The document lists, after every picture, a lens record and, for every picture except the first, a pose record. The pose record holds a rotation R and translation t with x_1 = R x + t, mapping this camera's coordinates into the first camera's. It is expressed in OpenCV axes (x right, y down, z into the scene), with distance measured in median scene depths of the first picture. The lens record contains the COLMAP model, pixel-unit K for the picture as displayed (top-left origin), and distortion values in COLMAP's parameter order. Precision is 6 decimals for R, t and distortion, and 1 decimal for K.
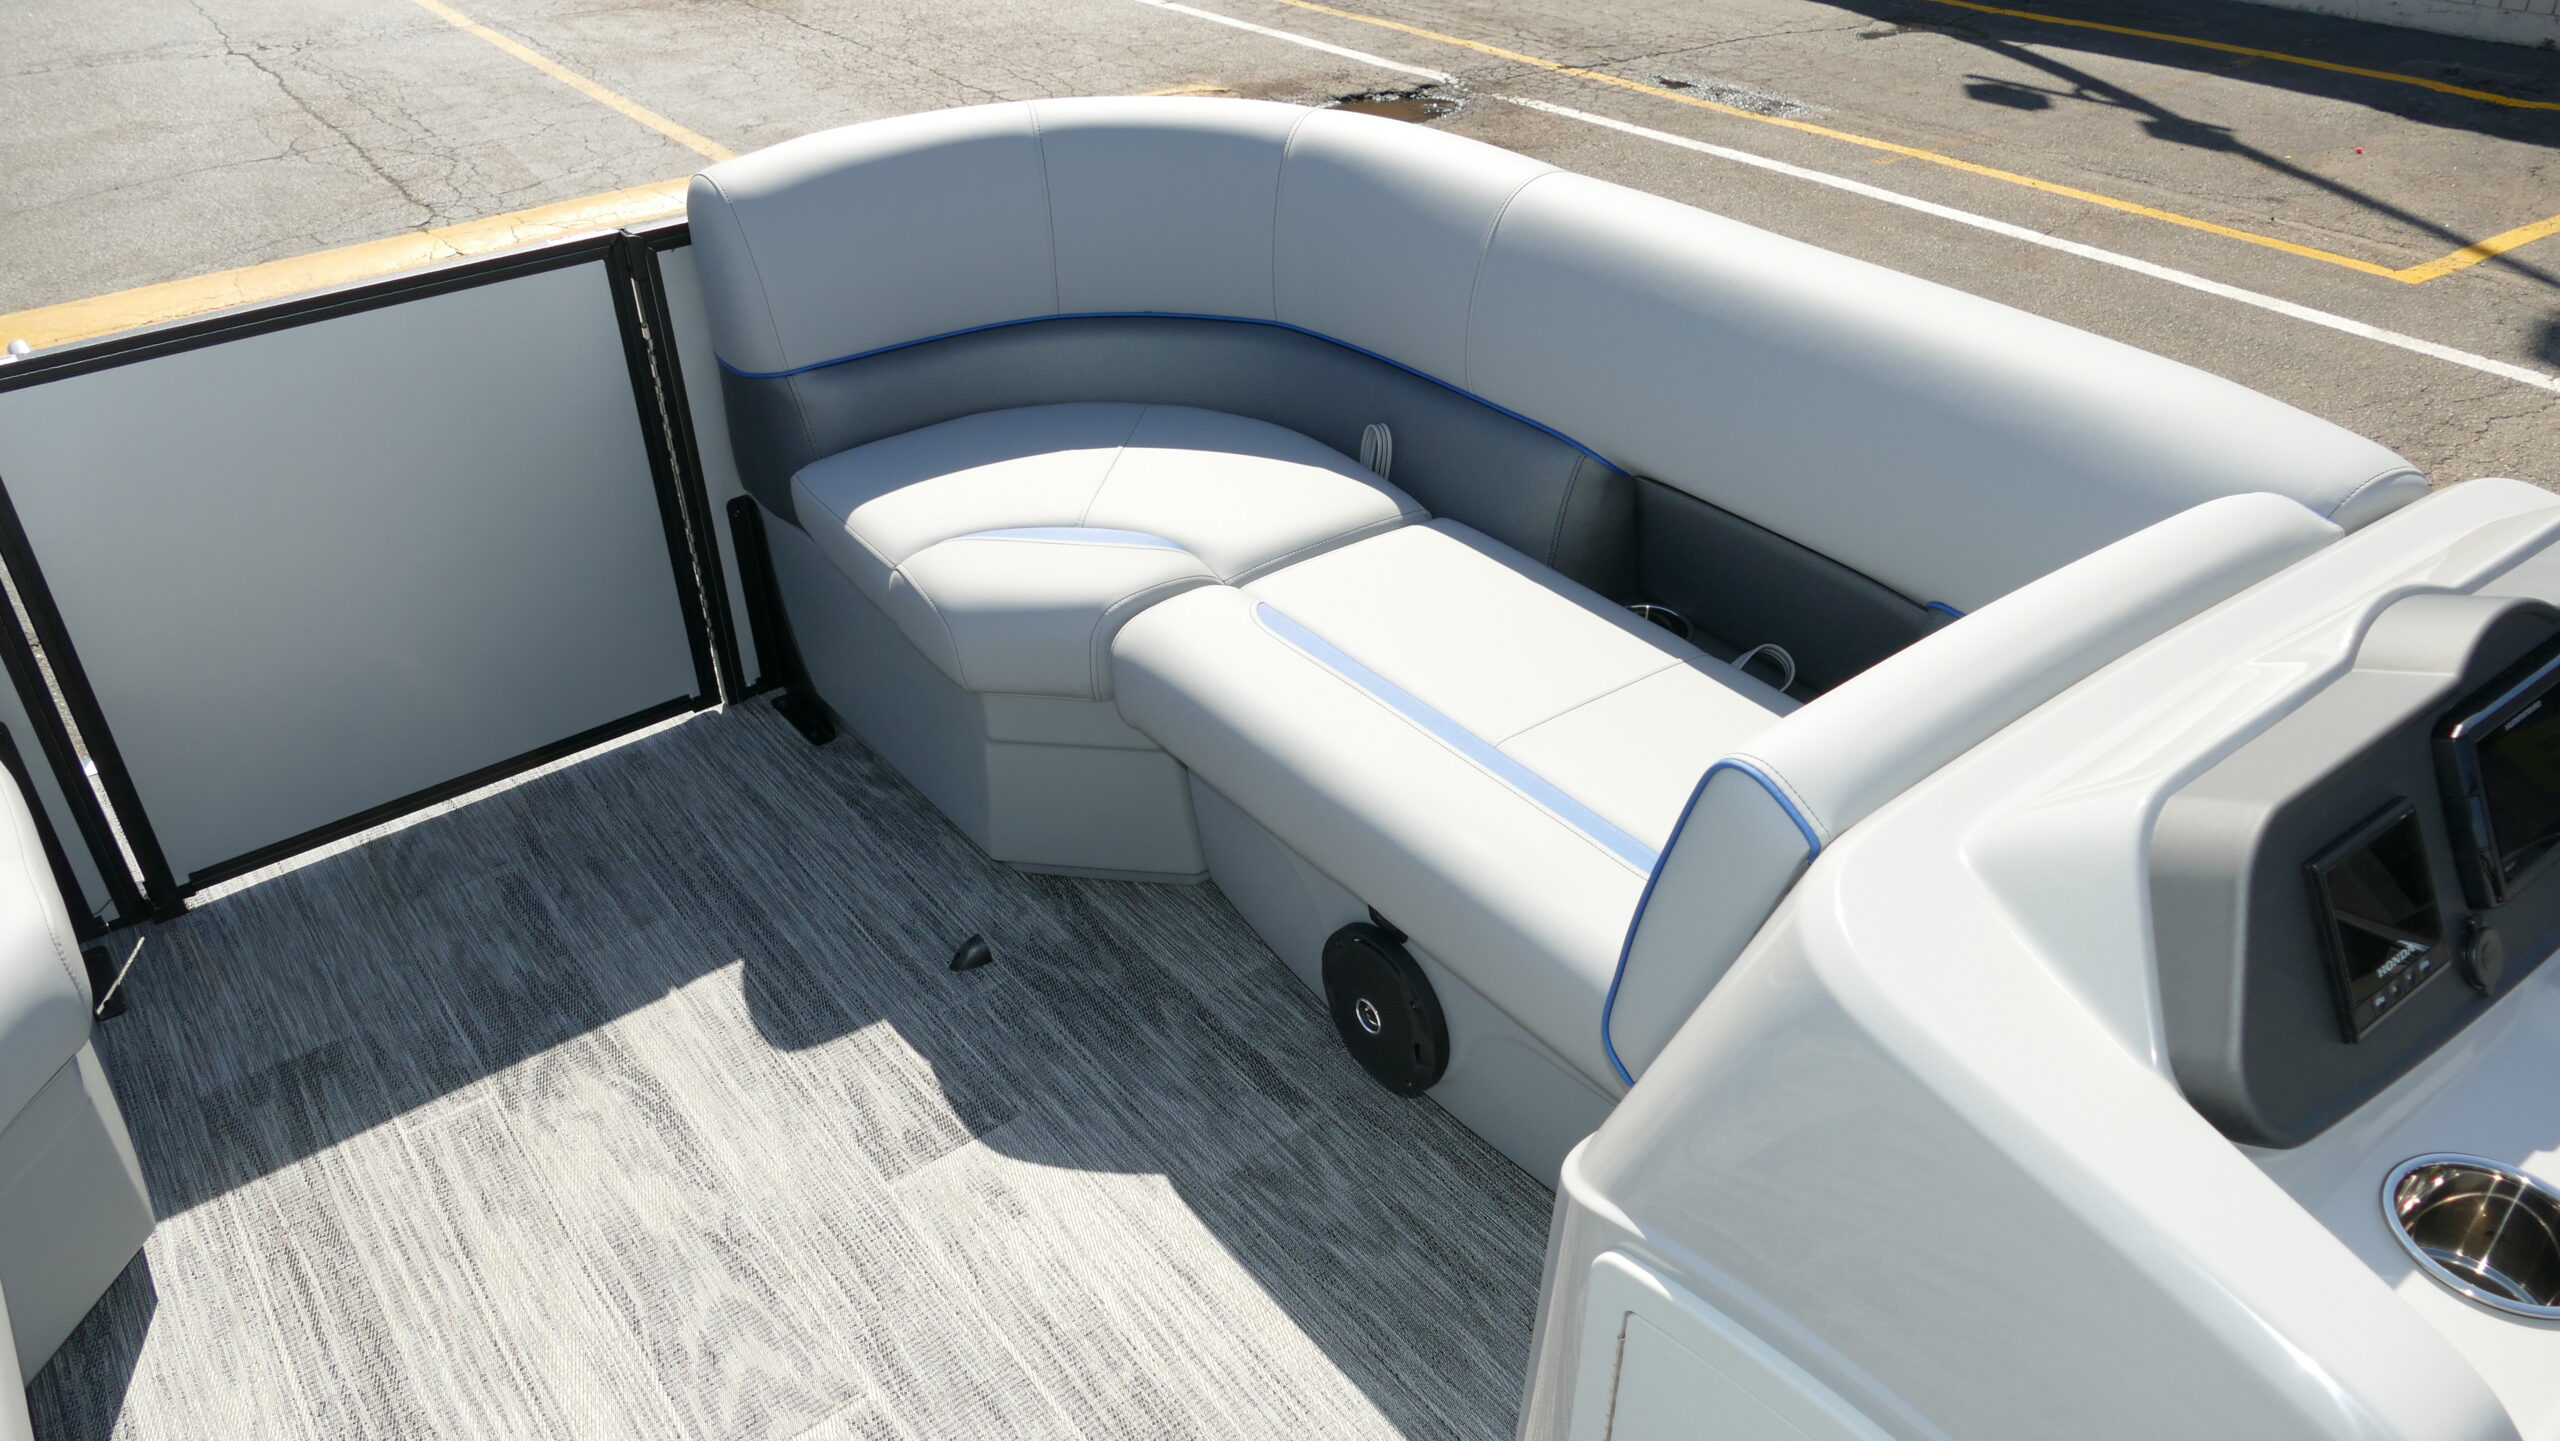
lens RADIAL K [[1831.2, 0, 1284.9], [0, 1831.2, 724.0], [0, 0, 1]] dist [-0.010740, -0.004450]
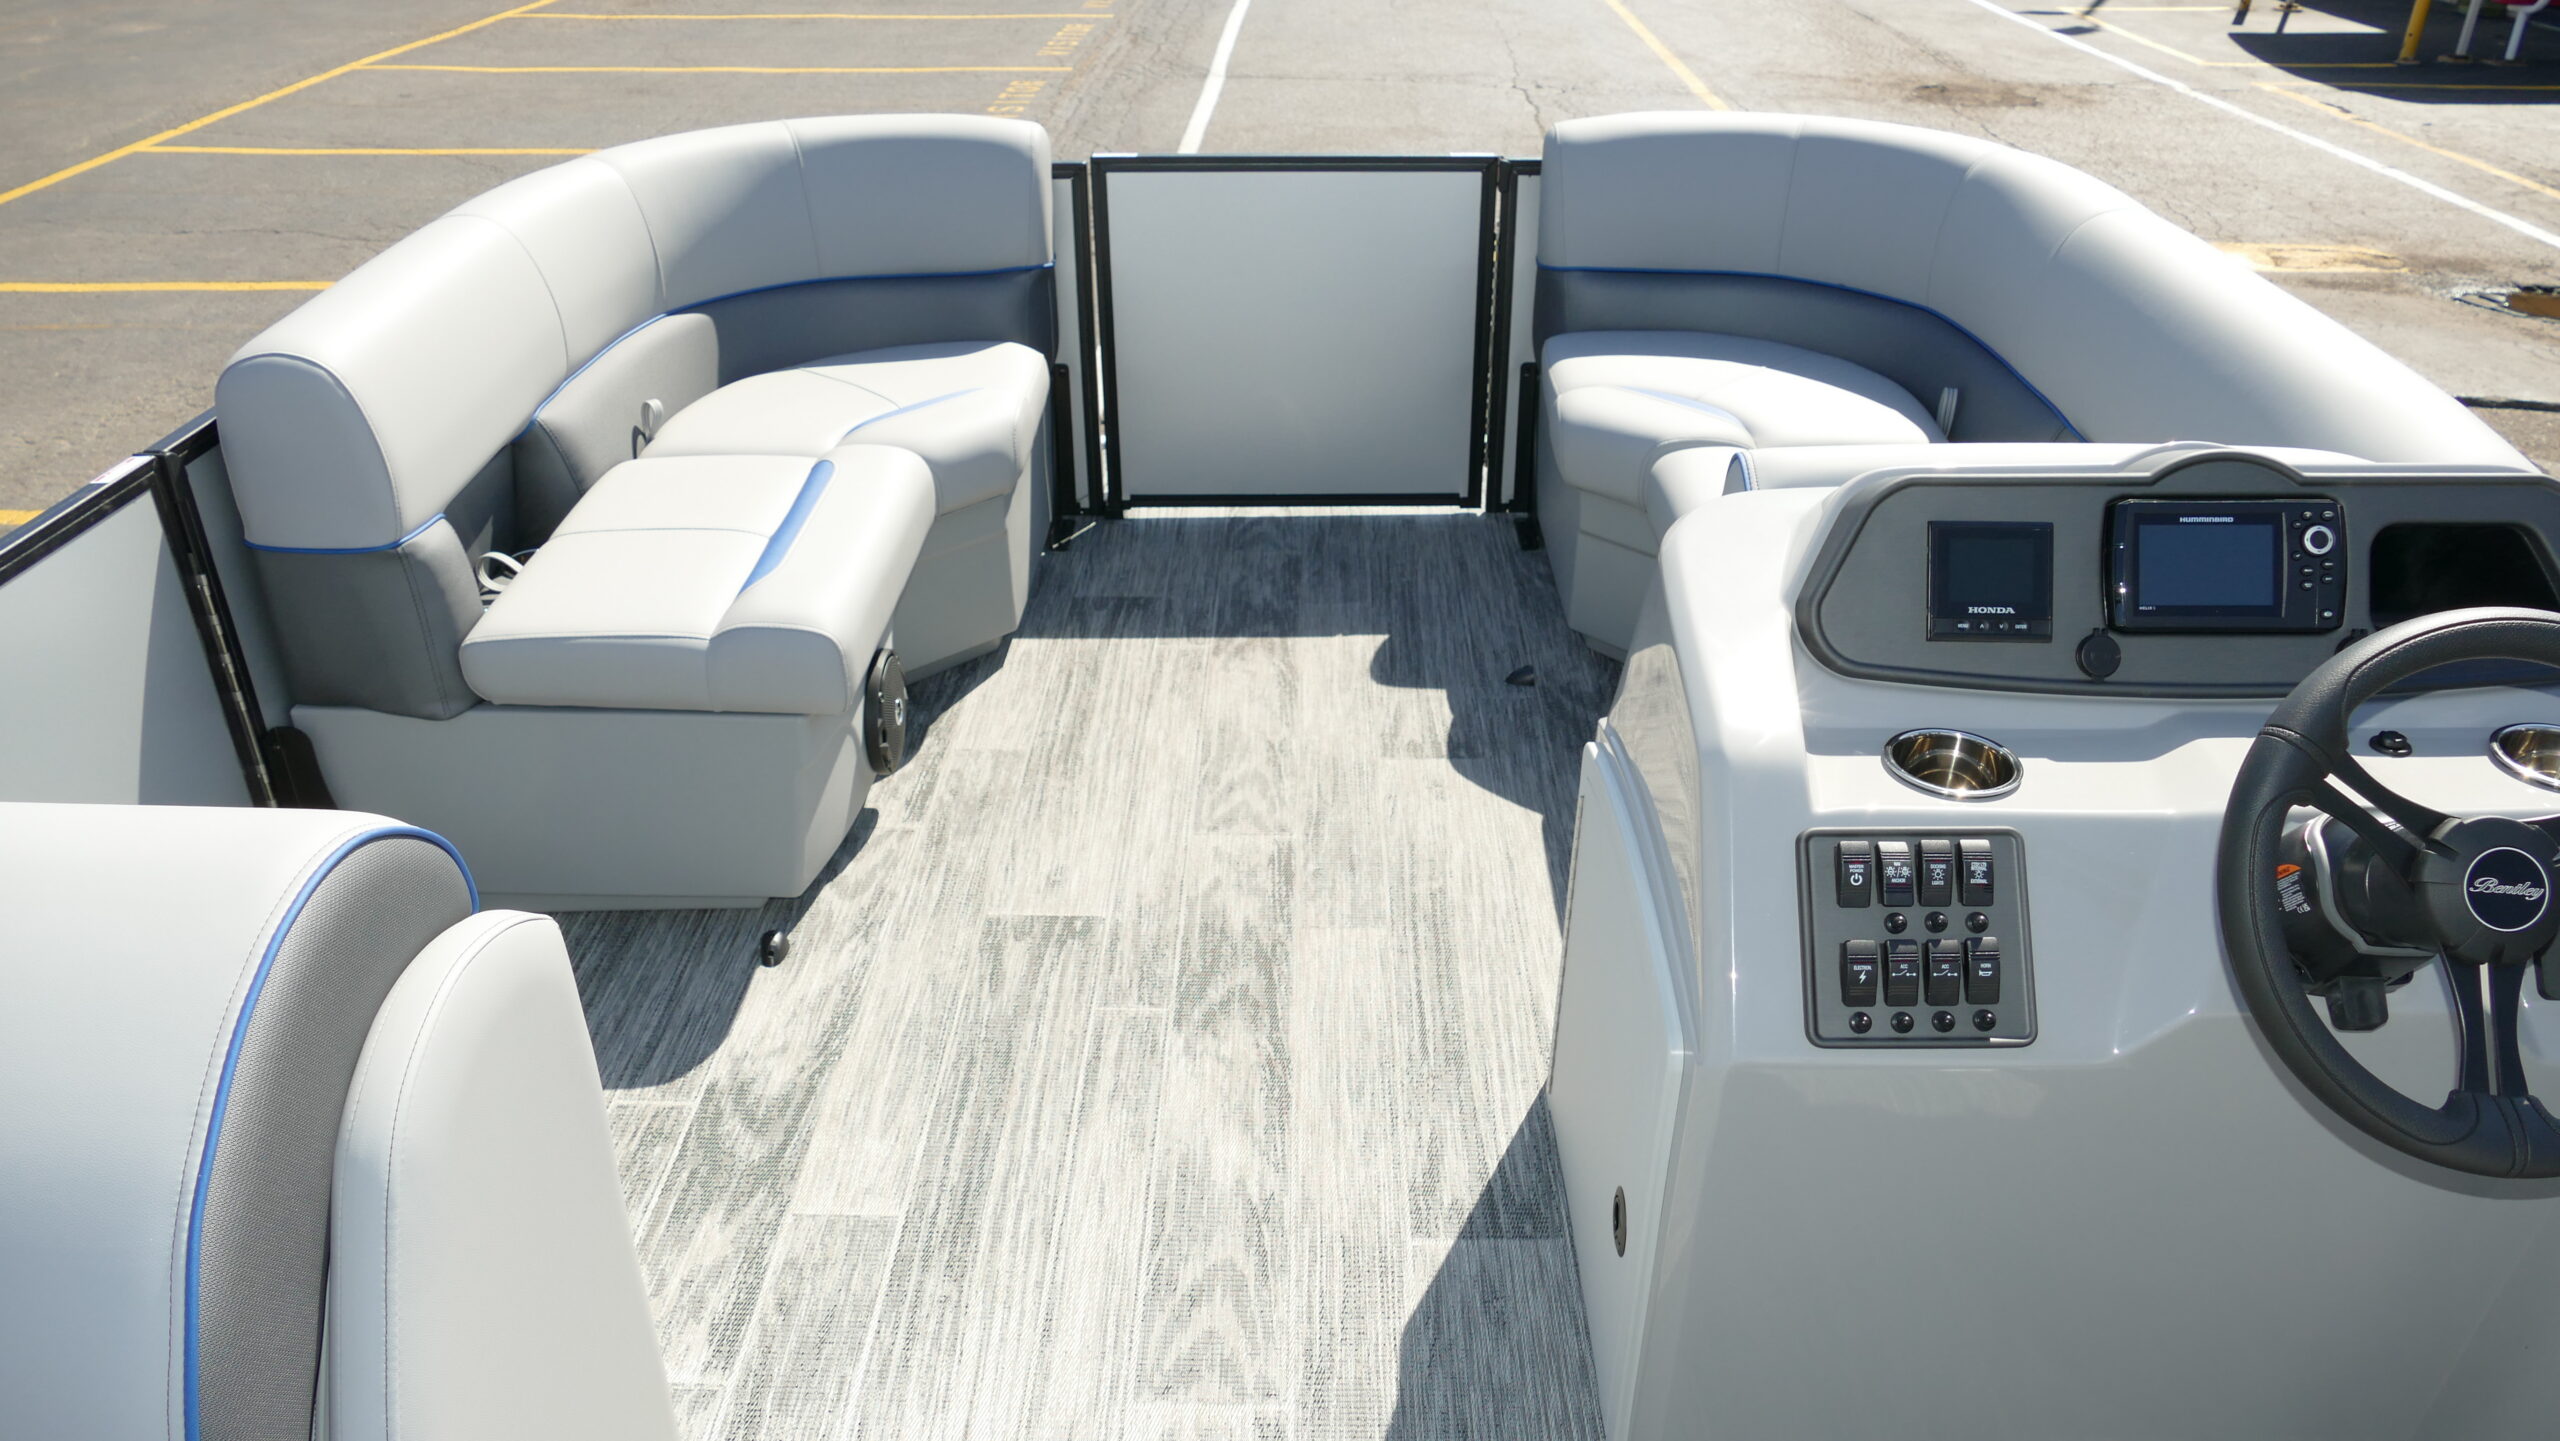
lens RADIAL K [[1839.9, 0, 1257.4], [0, 1839.9, 715.1], [0, 0, 1]] dist [-0.005359, -0.005632]
pose [[0.778569, 0.311430, -0.544831, 0.473689], [-0.345085, 0.937595, 0.042808, 0.171919], [0.524163, 0.154684, 0.837452, -0.298679]]
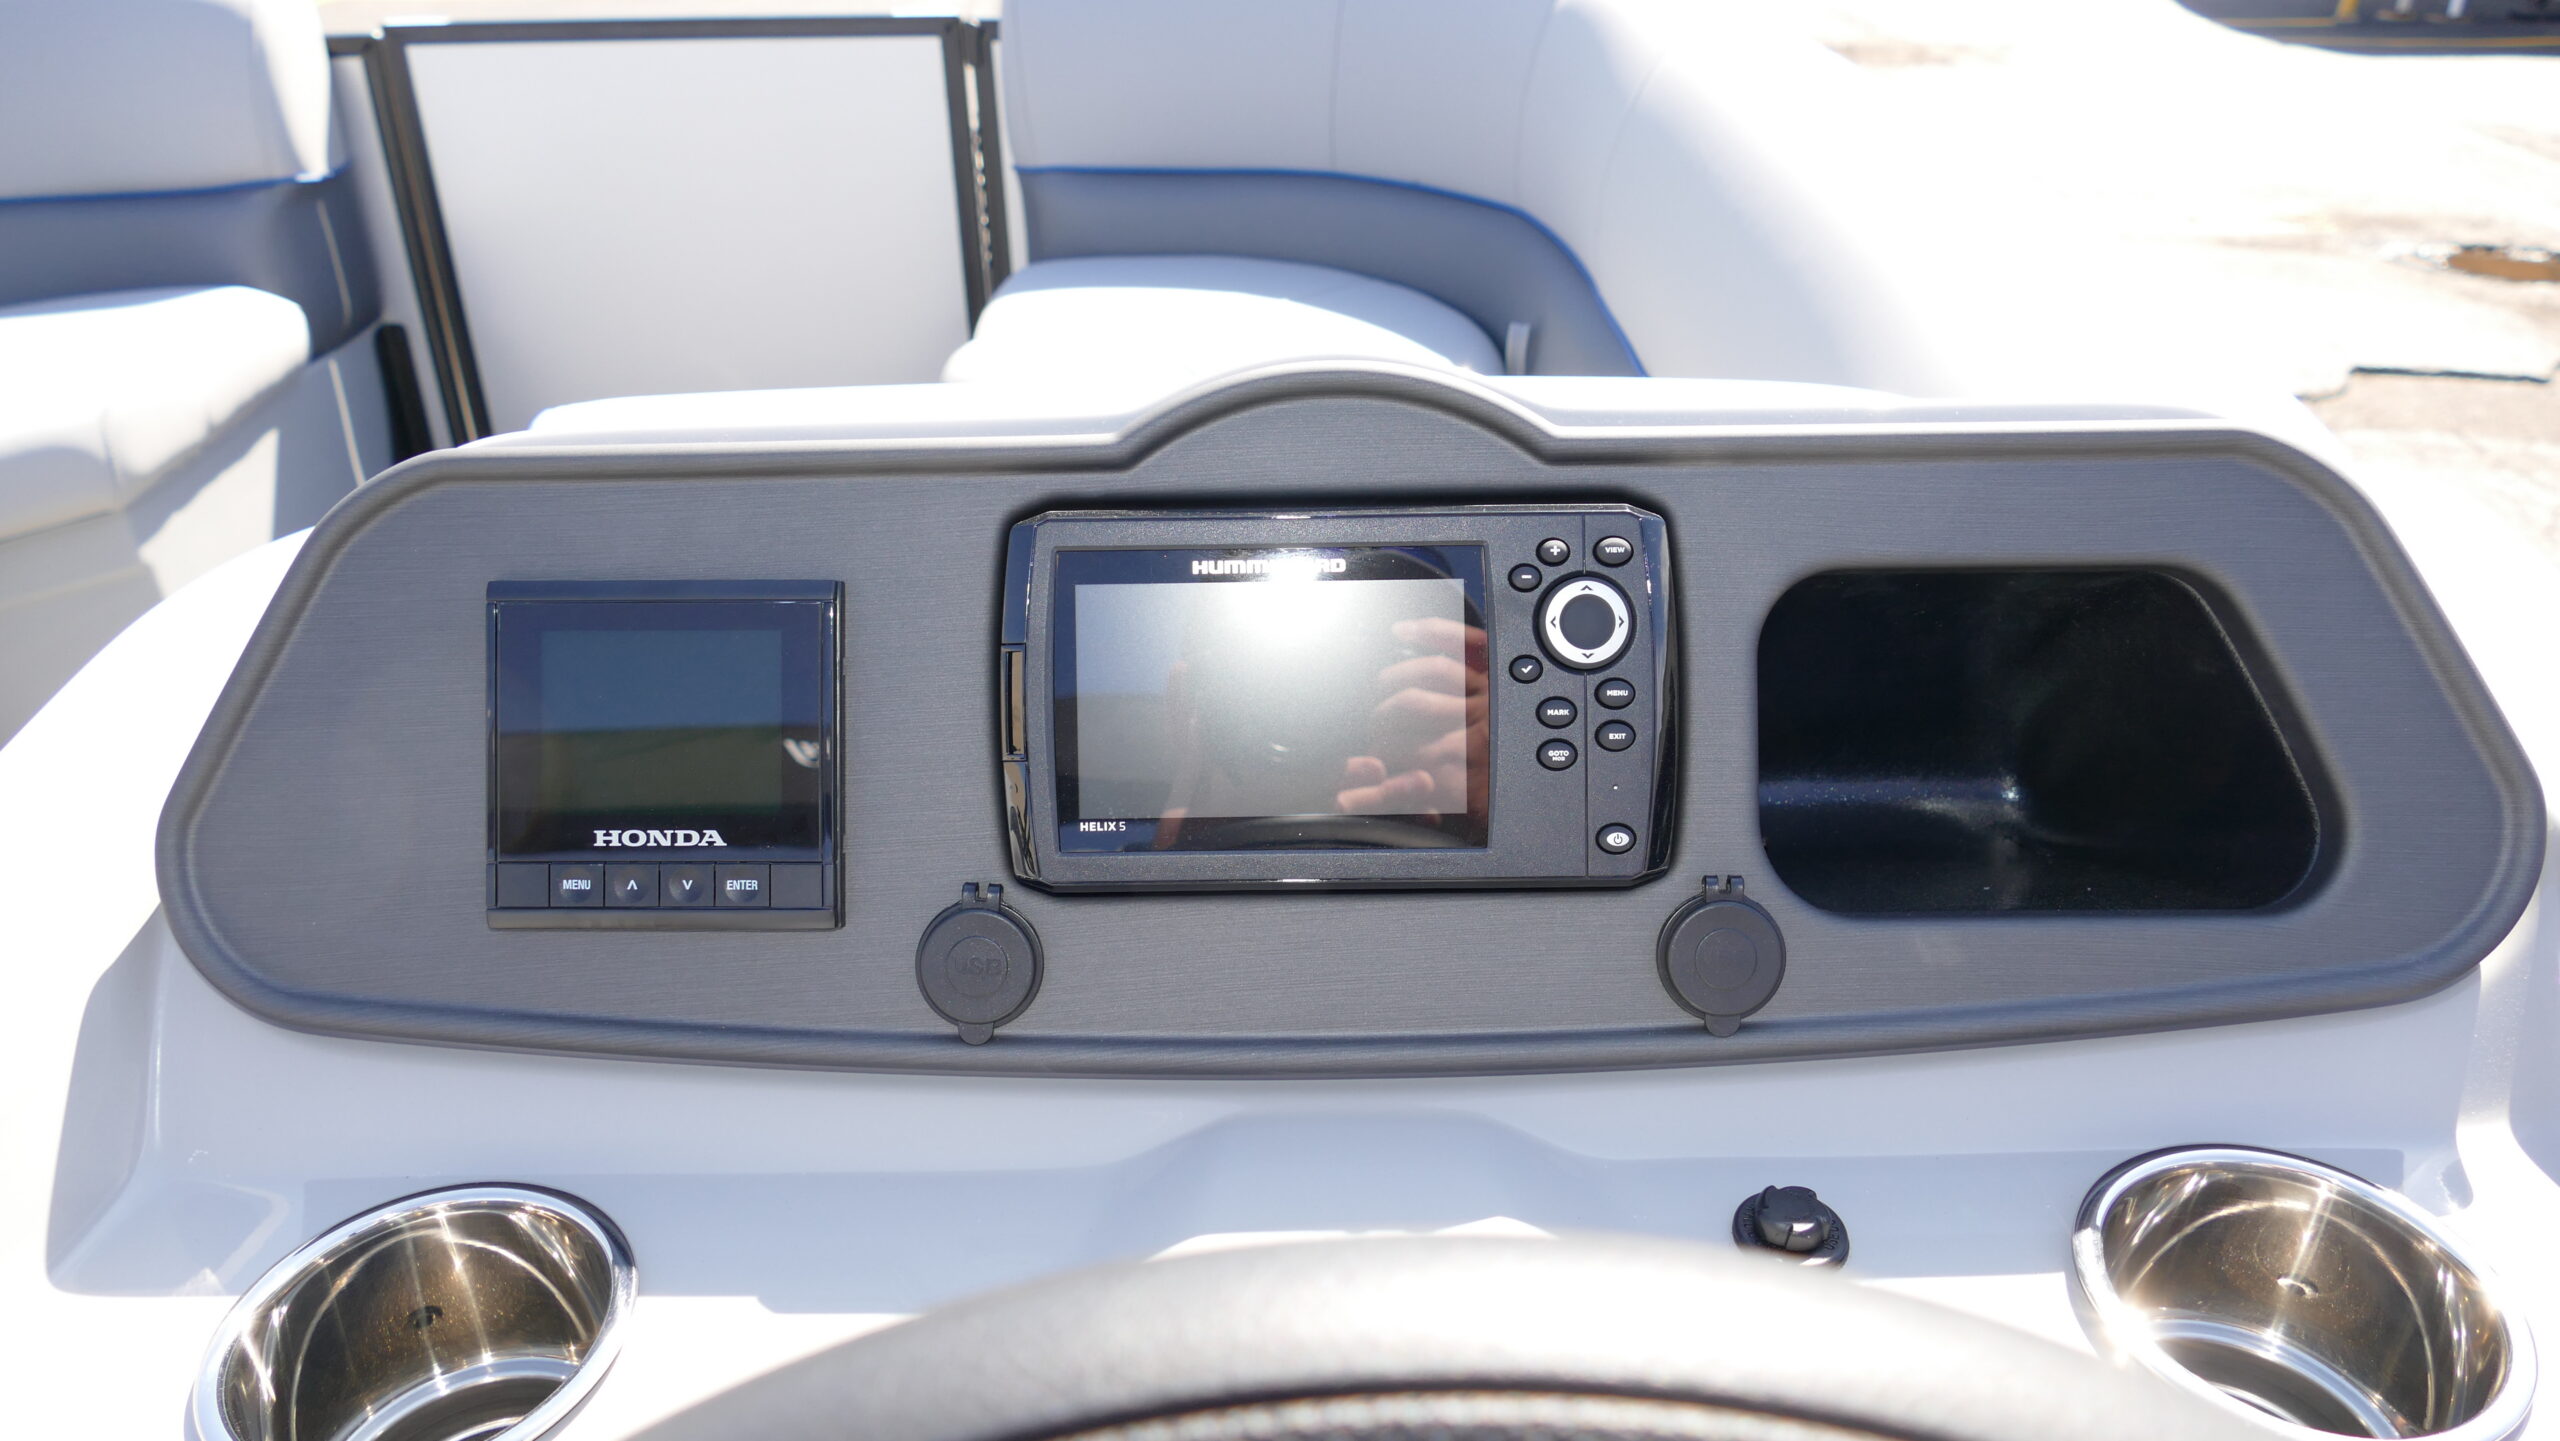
lens RADIAL K [[1828.0, 0, 1286.1], [0, 1828.0, 726.5], [0, 0, 1]] dist [-0.002768, 0.001463]
pose [[0.795643, 0.301539, -0.525381, 0.485337], [-0.329907, 0.943093, 0.041667, 0.006427], [0.508048, 0.140175, 0.849846, 0.301753]]
